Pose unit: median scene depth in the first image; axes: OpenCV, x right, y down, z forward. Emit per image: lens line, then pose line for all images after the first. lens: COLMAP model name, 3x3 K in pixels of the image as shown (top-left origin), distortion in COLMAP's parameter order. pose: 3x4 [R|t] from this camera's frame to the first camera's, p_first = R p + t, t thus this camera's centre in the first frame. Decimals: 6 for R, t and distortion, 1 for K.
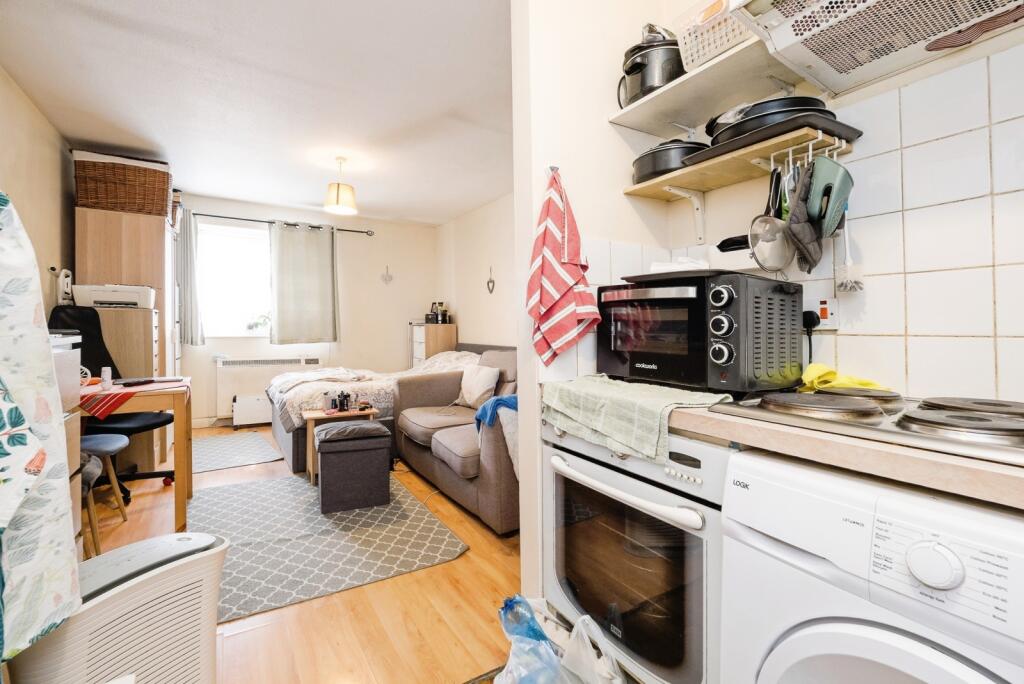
lens RADIAL K [[443.7, 0, 511.0], [0, 443.7, 338.7], [0, 0, 1]] dist [-0.006095, -0.001335]
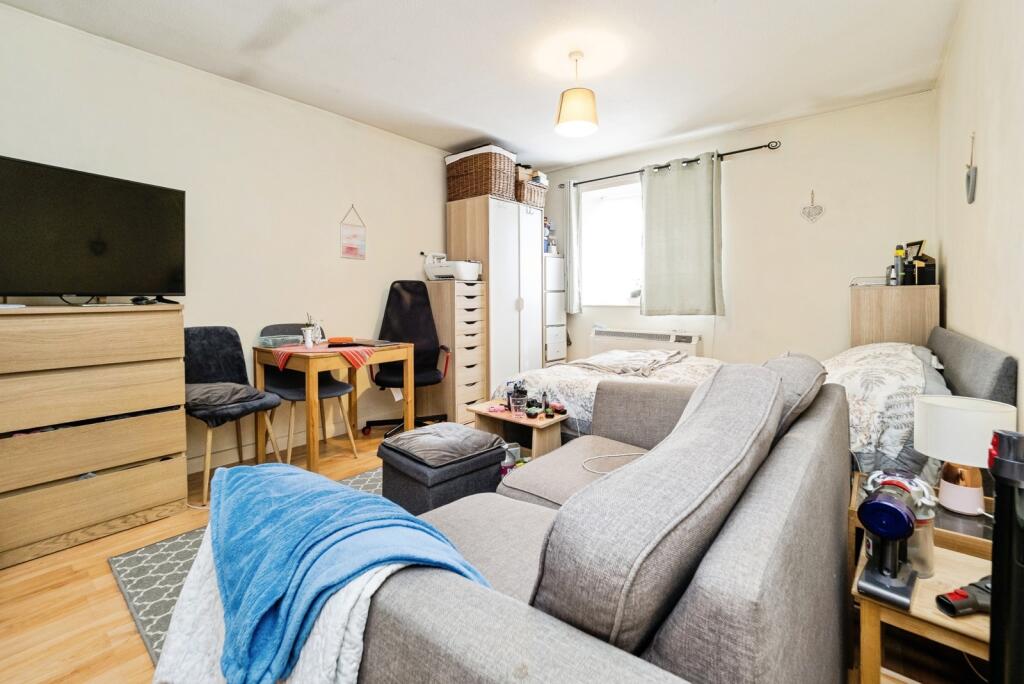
lens RADIAL K [[443.7, 0, 510.0], [0, 443.7, 304.7], [0, 0, 1]] dist [-0.006095, -0.001335]
pose [[0.306082, 0.014380, -0.951896, 0.297698], [-0.014571, 0.999840, 0.010419, -0.018276], [0.951894, 0.010681, 0.306243, 0.763822]]
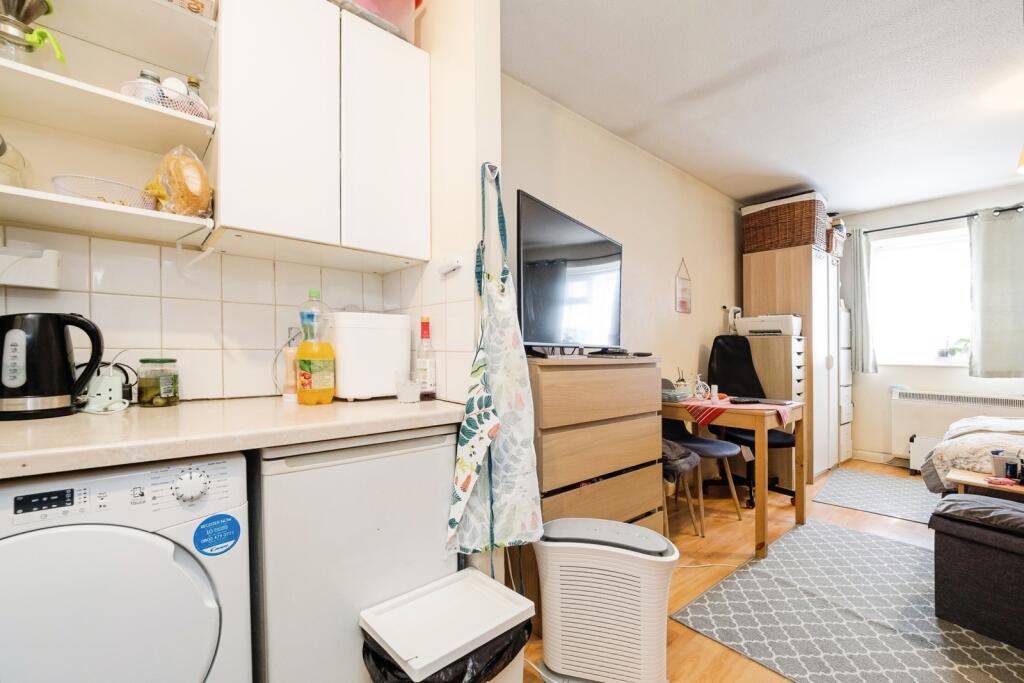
lens RADIAL K [[443.7, 0, 513.9], [0, 443.7, 342.3], [0, 0, 1]] dist [-0.006095, -0.001335]
pose [[0.151879, -0.022511, -0.988143, 0.125514], [-0.029725, 0.999184, -0.027332, -0.001393], [0.987952, 0.033524, 0.151086, 0.178373]]
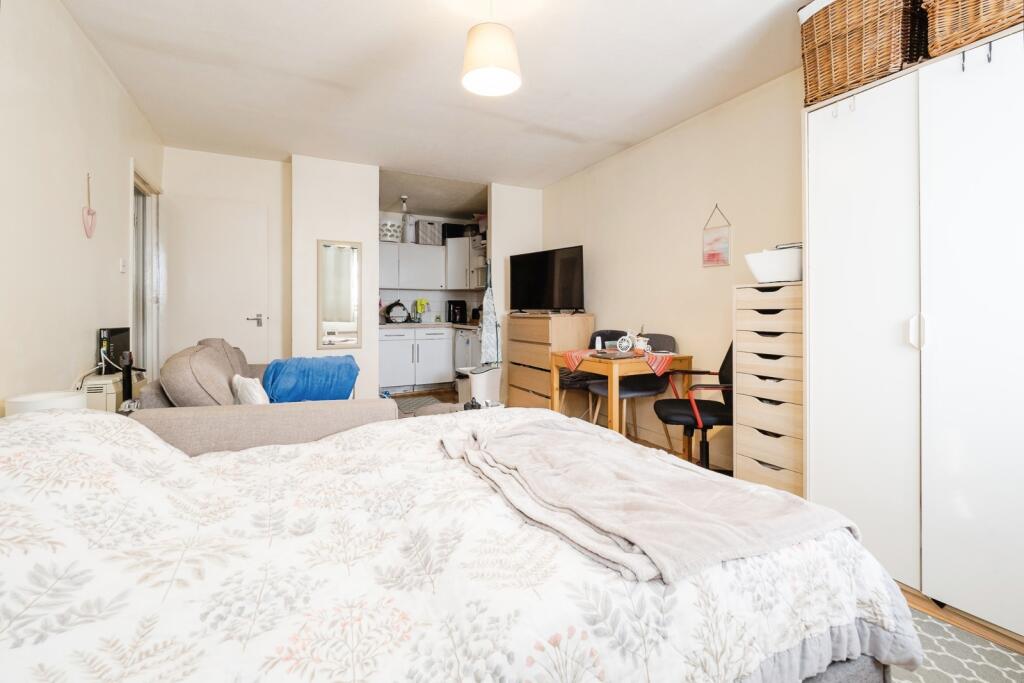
lens RADIAL K [[443.7, 0, 524.1], [0, 443.7, 310.2], [0, 0, 1]] dist [-0.006095, -0.001335]
pose [[-0.997180, -0.001585, 0.075027, -0.516078], [0.000070, 0.999757, 0.022058, -0.041349], [-0.075043, 0.022001, -0.996938, 1.699696]]
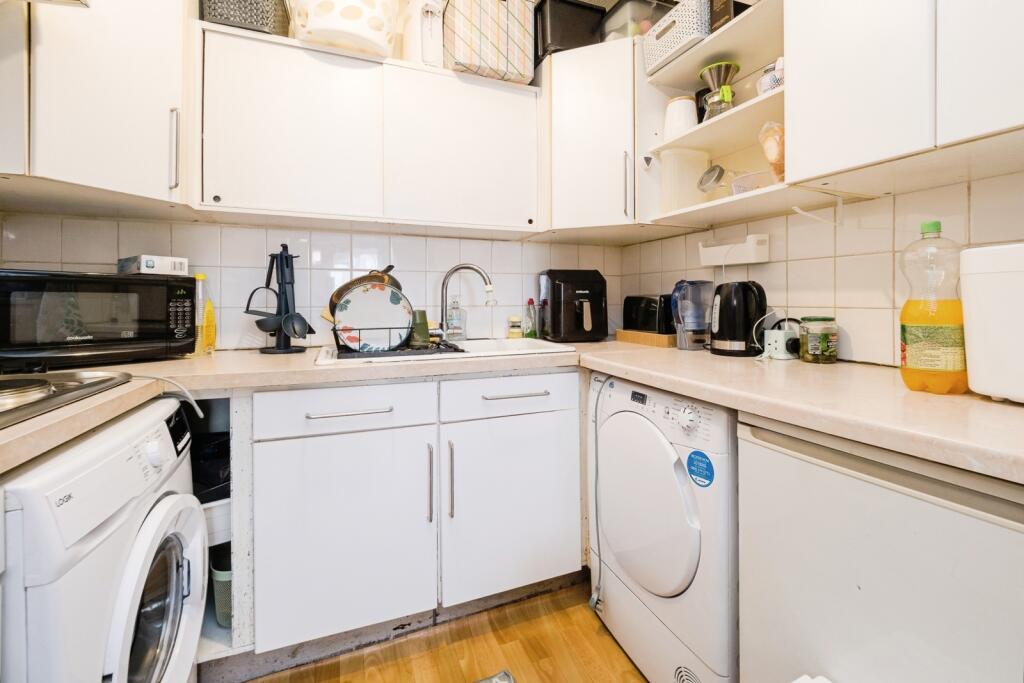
lens RADIAL K [[443.7, 0, 508.9], [0, 443.7, 301.7], [0, 0, 1]] dist [-0.006095, -0.001335]
pose [[-0.980323, -0.002191, 0.197390, -0.101790], [0.002837, 0.999679, 0.025185, -0.013300], [-0.197382, 0.025249, -0.980001, 0.379150]]
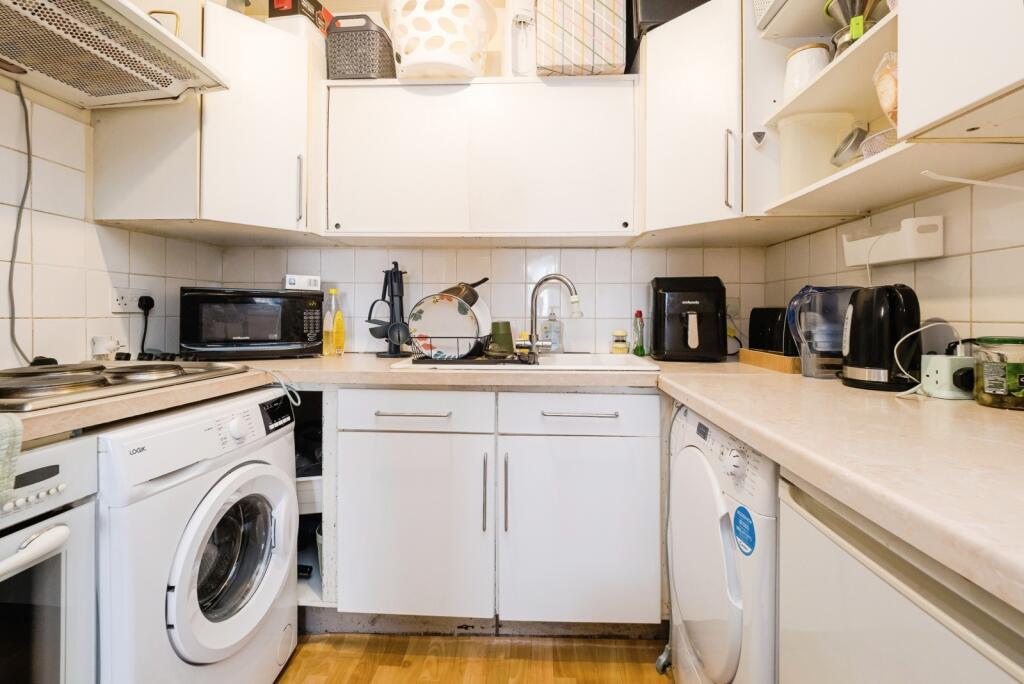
lens RADIAL K [[443.7, 0, 511.1], [0, 443.7, 317.9], [0, 0, 1]] dist [-0.006095, -0.001335]
pose [[-0.809630, -0.010587, 0.586845, -0.211504], [0.006161, 0.999629, 0.026532, -0.008448], [-0.586909, 0.025097, -0.809264, 0.310315]]
